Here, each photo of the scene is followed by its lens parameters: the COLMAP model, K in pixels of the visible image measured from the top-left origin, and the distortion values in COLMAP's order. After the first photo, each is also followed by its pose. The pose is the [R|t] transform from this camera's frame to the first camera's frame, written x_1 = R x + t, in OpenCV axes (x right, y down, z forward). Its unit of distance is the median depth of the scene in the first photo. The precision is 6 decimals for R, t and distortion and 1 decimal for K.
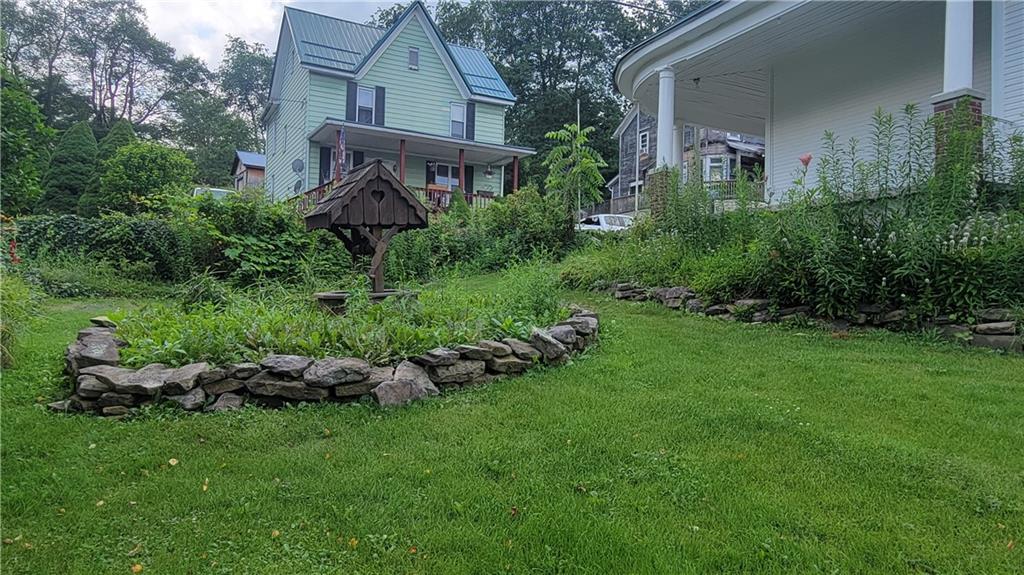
lens RADIAL K [[684.9, 0, 512.0], [0, 684.9, 287.5], [0, 0, 1]] dist [-0.002828, 0.002876]
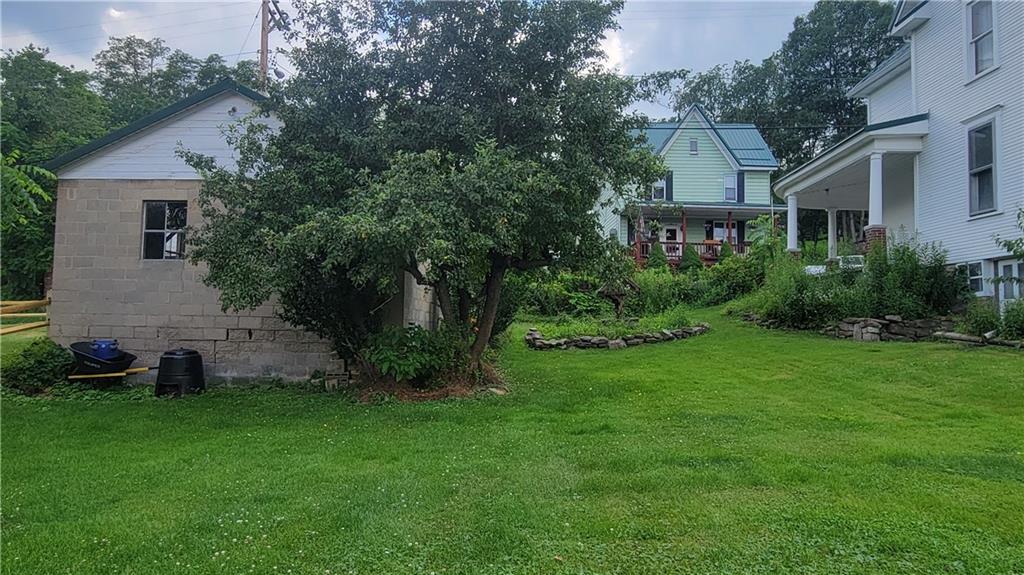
lens RADIAL K [[684.9, 0, 512.0], [0, 684.9, 287.5], [0, 0, 1]] dist [-0.002828, 0.002876]
pose [[0.887912, -0.034627, -0.458708, 0.388300], [0.016225, 0.998900, -0.043998, -0.002547], [0.459727, 0.031624, 0.887497, -0.944273]]
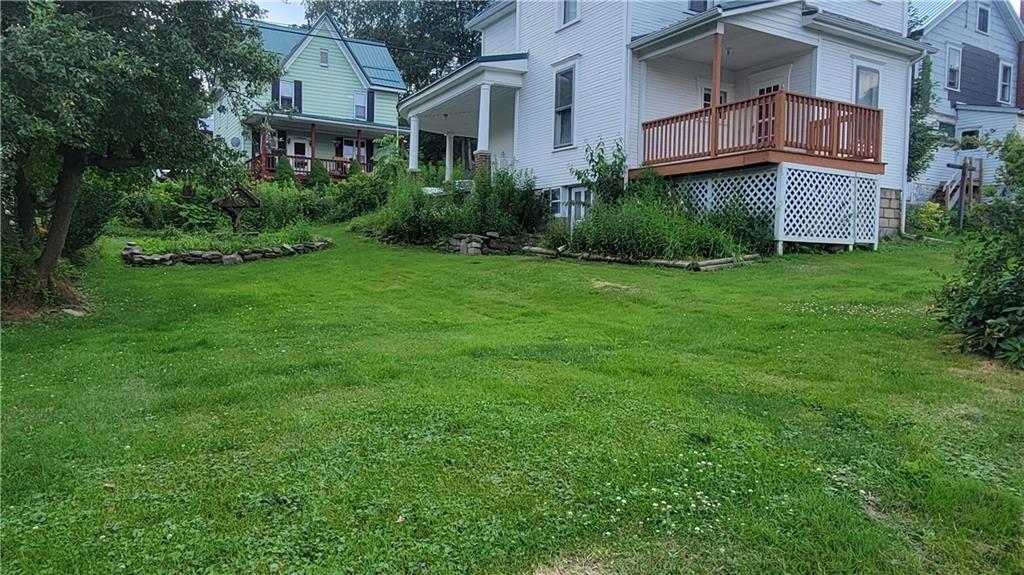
lens RADIAL K [[684.9, 0, 512.0], [0, 684.9, 287.5], [0, 0, 1]] dist [-0.002828, 0.002876]
pose [[0.999015, -0.004064, 0.044196, 0.406107], [0.000644, 0.997022, 0.077116, 0.008129], [-0.044377, -0.077012, 0.996042, -0.924983]]
